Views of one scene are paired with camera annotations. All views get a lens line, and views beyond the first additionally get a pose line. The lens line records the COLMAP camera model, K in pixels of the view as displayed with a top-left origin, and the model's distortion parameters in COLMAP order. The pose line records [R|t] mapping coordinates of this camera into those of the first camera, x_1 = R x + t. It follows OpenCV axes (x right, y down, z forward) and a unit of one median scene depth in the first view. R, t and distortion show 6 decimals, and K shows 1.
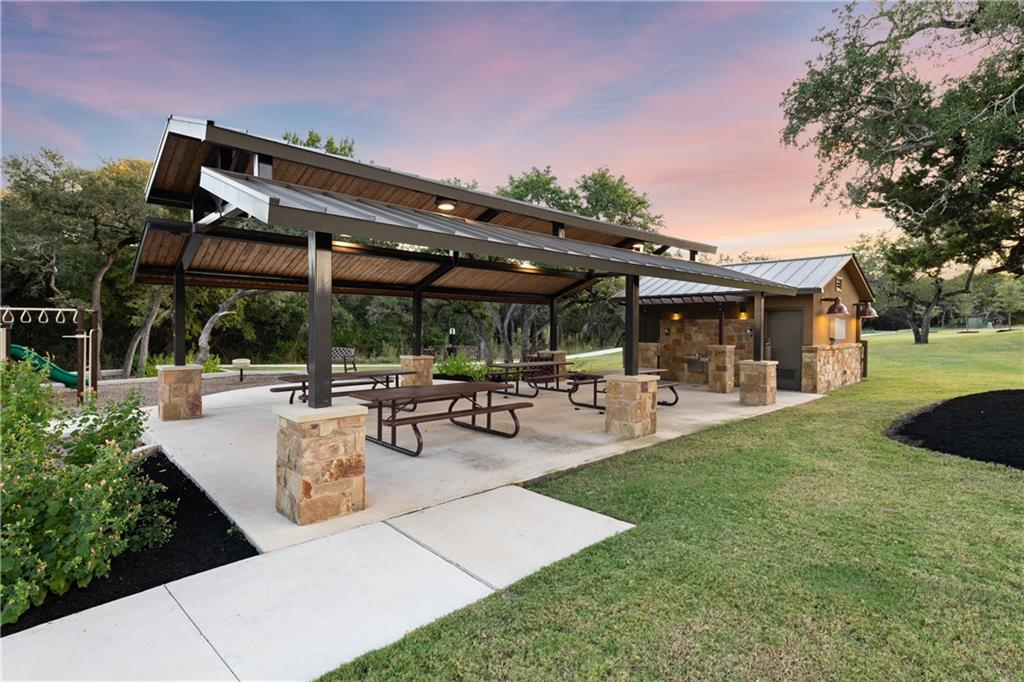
lens RADIAL K [[497.4, 0, 512.0], [0, 497.4, 341.0], [0, 0, 1]] dist [0.002317, 0.000026]
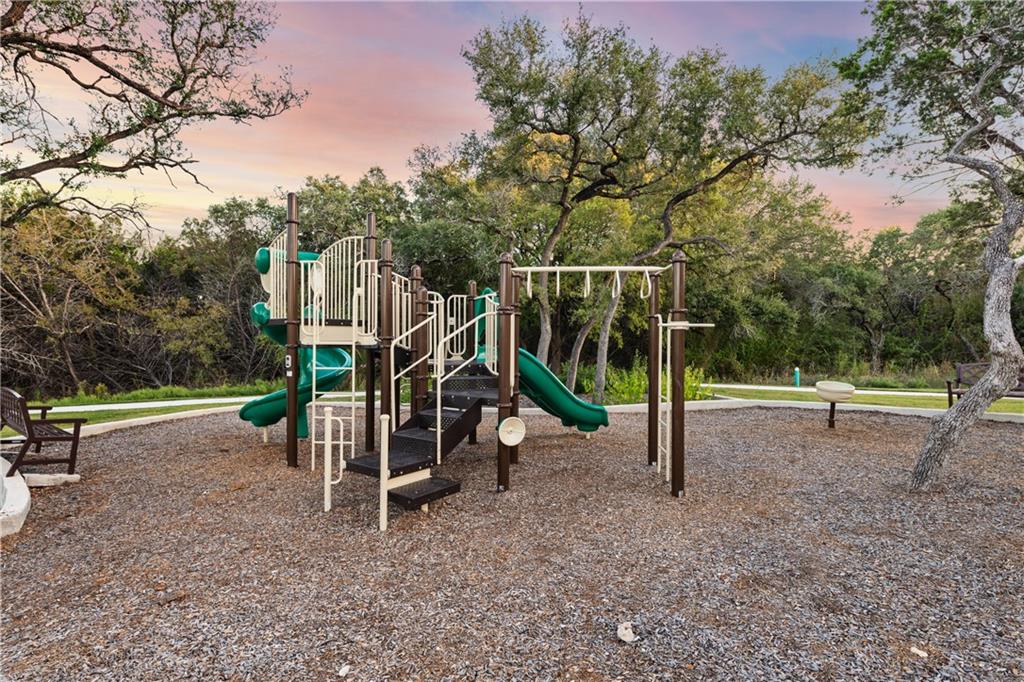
lens RADIAL K [[497.4, 0, 512.0], [0, 497.4, 341.0], [0, 0, 1]] dist [0.002317, 0.000026]
pose [[0.853361, -0.003130, -0.521310, -0.651515], [-0.009024, 0.999743, -0.020773, 0.012206], [0.521242, 0.022431, 0.853114, 0.495315]]
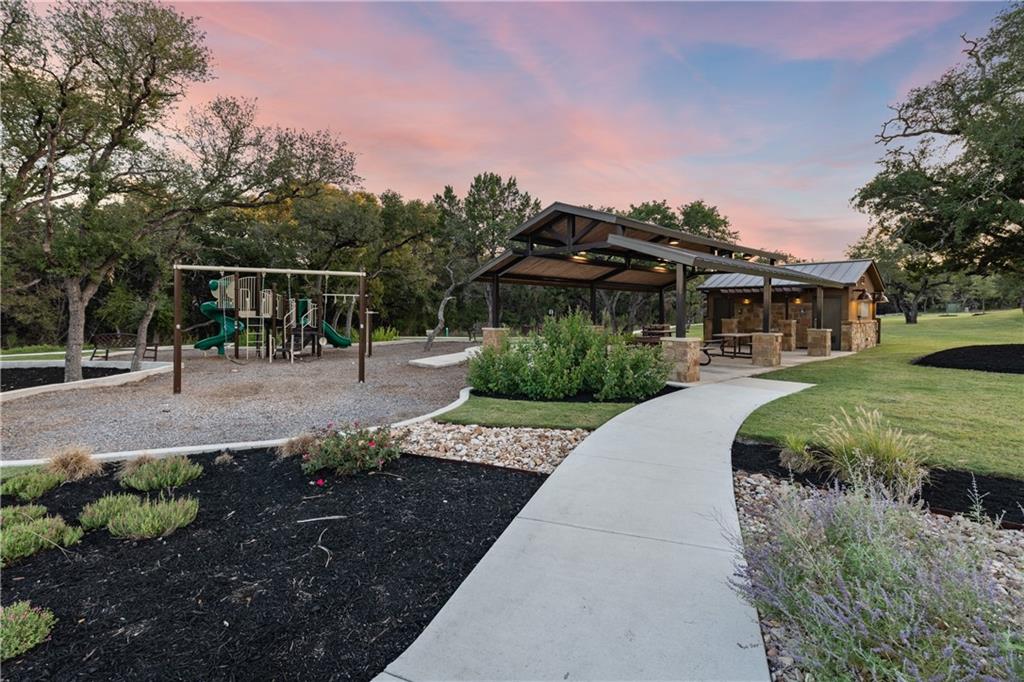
lens RADIAL K [[455.9, 0, 513.9], [0, 455.9, 323.1], [0, 0, 1]] dist [0.001240, 0.000247]
pose [[0.999845, 0.004788, -0.016969, -0.333113], [-0.004802, 0.999988, -0.000821, 0.019470], [0.016965, 0.000903, 0.999856, -0.348205]]
